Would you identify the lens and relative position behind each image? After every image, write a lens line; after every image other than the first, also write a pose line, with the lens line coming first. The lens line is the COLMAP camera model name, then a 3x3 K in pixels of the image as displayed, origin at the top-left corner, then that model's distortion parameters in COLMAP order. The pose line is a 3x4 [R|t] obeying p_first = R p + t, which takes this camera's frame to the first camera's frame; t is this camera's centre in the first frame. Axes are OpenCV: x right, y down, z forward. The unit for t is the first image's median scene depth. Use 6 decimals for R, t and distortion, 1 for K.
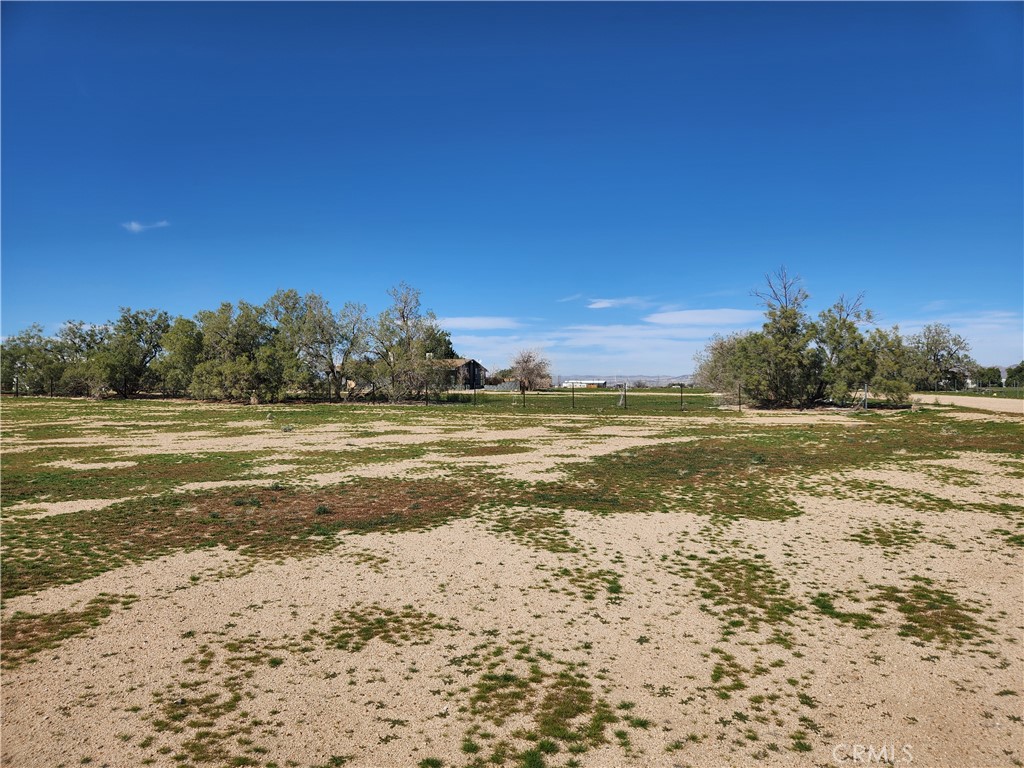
lens RADIAL K [[715.8, 0, 504.9], [0, 715.8, 383.5], [0, 0, 1]] dist [0.090789, -0.089350]
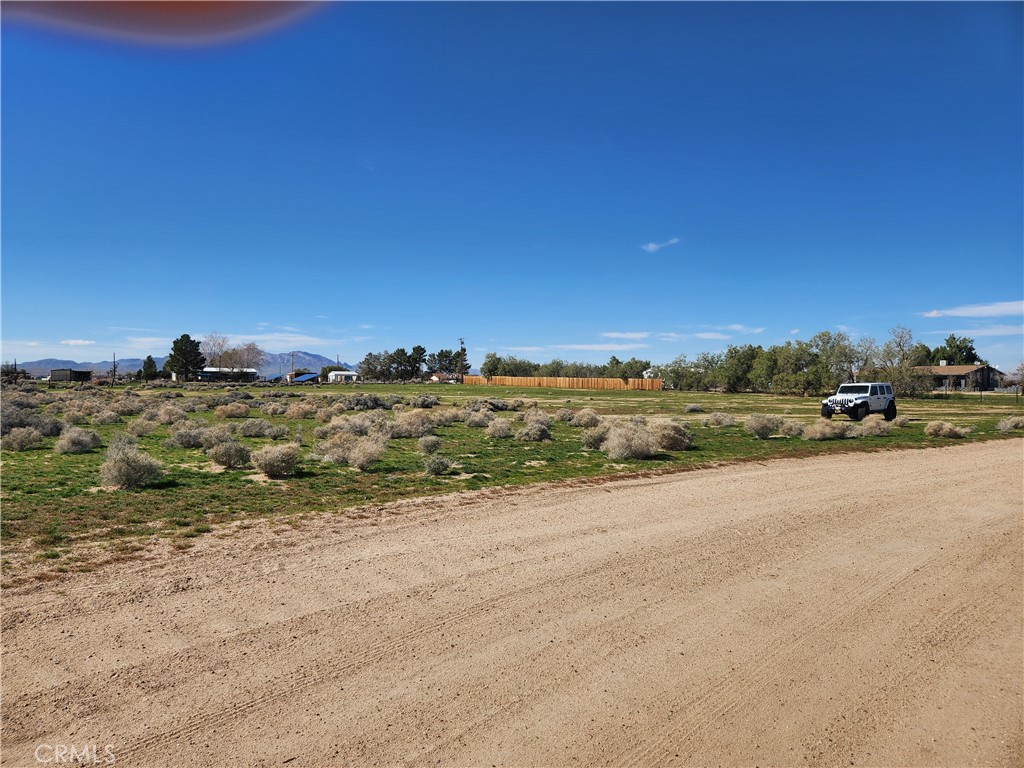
lens RADIAL K [[715.8, 0, 504.9], [0, 715.8, 383.5], [0, 0, 1]] dist [0.090789, -0.089350]
pose [[0.787833, 0.002404, -0.615884, 0.168903], [-0.003969, 0.999991, -0.001175, -0.000537], [0.615876, 0.003370, 0.787836, -0.843518]]
